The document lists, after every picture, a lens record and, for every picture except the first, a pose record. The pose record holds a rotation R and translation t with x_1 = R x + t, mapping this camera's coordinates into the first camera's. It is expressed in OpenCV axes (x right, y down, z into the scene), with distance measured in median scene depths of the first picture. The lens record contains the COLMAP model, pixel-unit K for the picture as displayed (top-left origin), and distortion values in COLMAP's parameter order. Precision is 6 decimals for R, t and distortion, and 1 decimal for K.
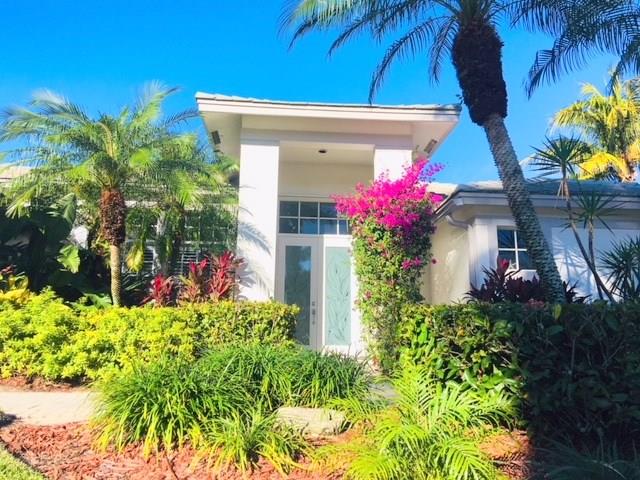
lens RADIAL K [[552.0, 0, 320.0], [0, 552.0, 240.0], [0, 0, 1]] dist [0.066728, -0.002376]
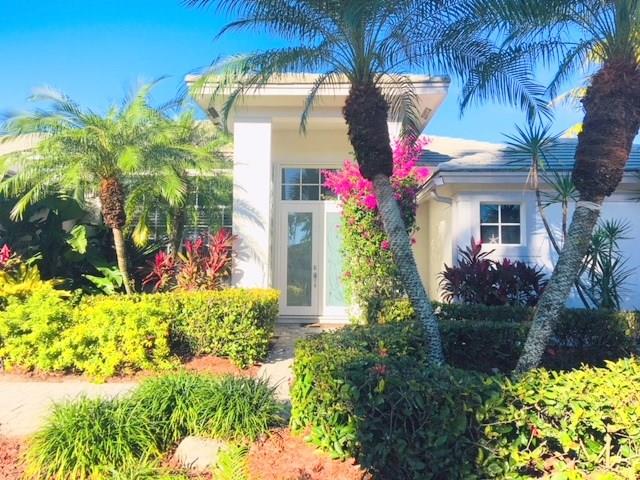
lens RADIAL K [[552.0, 0, 320.0], [0, 552.0, 240.0], [0, 0, 1]] dist [0.066728, -0.002376]
pose [[0.995210, -0.008205, -0.097413, 0.130470], [0.021874, 0.989897, 0.140089, -0.109100], [0.095280, -0.141548, 0.985335, -0.039080]]
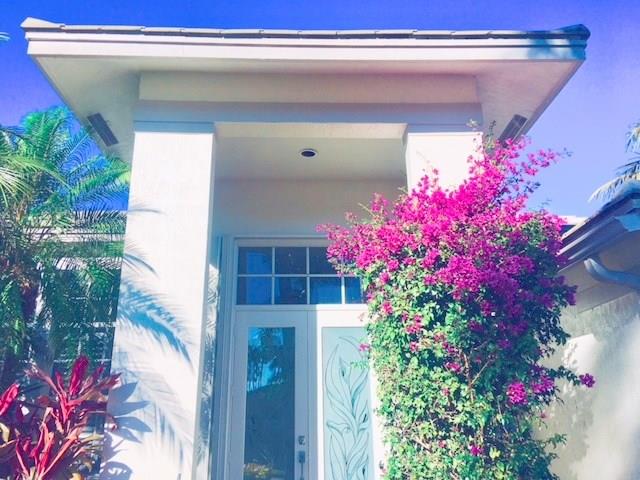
lens RADIAL K [[548.5, 0, 320.6], [0, 548.5, 230.5], [0, 0, 1]] dist [0.050132, -0.002340]
pose [[0.998841, -0.037015, -0.030782, 0.038935], [0.032979, 0.991907, -0.122607, -0.021438], [0.035071, 0.121450, 0.991978, 0.593258]]
